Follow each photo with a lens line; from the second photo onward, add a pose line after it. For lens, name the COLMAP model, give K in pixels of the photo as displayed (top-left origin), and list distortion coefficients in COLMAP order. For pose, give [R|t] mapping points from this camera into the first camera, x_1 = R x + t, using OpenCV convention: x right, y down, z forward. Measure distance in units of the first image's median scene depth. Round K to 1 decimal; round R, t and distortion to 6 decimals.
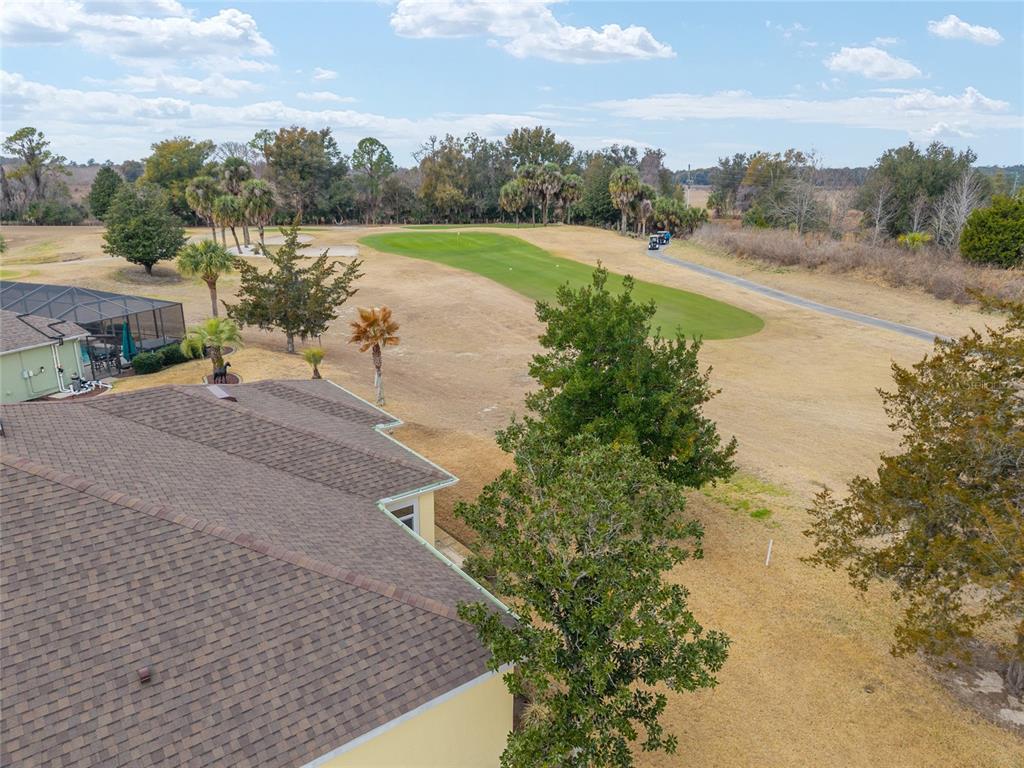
lens RADIAL K [[681.9, 0, 512.0], [0, 681.9, 384.0], [0, 0, 1]] dist [0.029349, -0.031227]
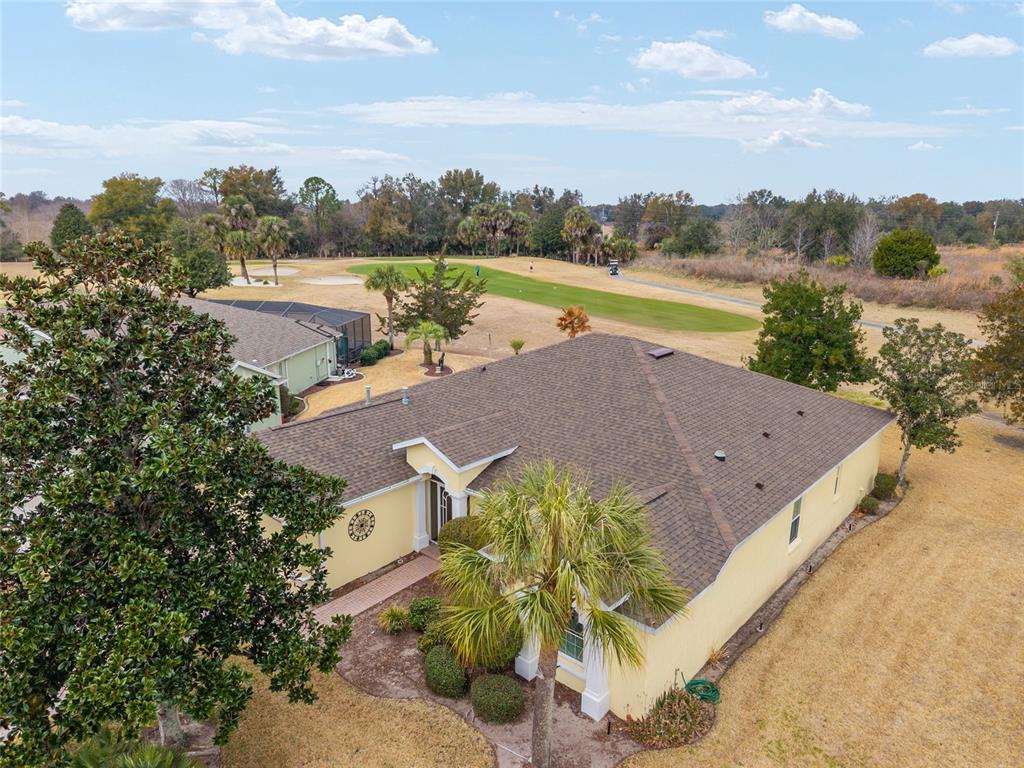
lens RADIAL K [[681.9, 0, 512.0], [0, 681.9, 384.0], [0, 0, 1]] dist [0.029349, -0.031227]
pose [[0.979878, -0.046254, 0.194166, -0.137329], [0.055515, 0.997552, -0.042525, 0.023964], [-0.191724, 0.052449, 0.980046, -0.087132]]
